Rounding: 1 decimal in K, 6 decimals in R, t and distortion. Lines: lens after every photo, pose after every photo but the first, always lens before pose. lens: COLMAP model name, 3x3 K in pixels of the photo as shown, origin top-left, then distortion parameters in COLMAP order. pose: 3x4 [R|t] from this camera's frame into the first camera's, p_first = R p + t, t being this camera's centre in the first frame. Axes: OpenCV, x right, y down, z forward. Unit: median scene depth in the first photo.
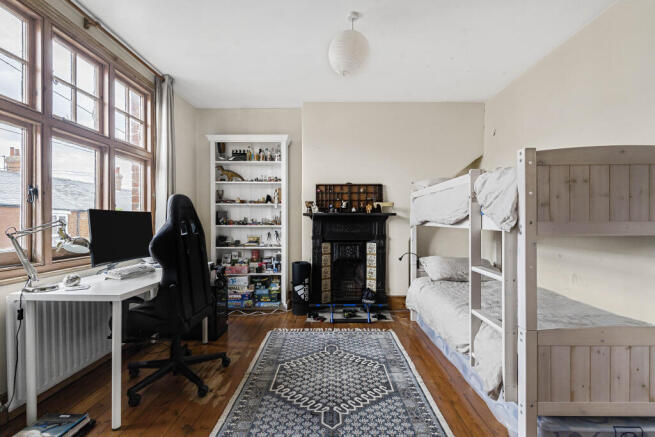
lens RADIAL K [[294.0, 0, 325.4], [0, 294.0, 221.8], [0, 0, 1]] dist [-0.001313, 0.000502]
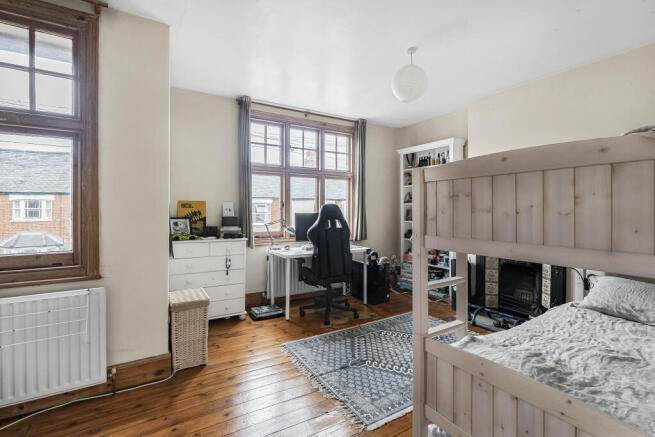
lens RADIAL K [[294.0, 0, 326.1], [0, 294.0, 215.1], [0, 0, 1]] dist [-0.001313, 0.000502]
pose [[0.544257, 0.016677, -0.838753, 0.862493], [-0.007727, 0.999860, 0.014866, -0.052440], [0.838883, -0.001610, 0.544309, 0.073515]]
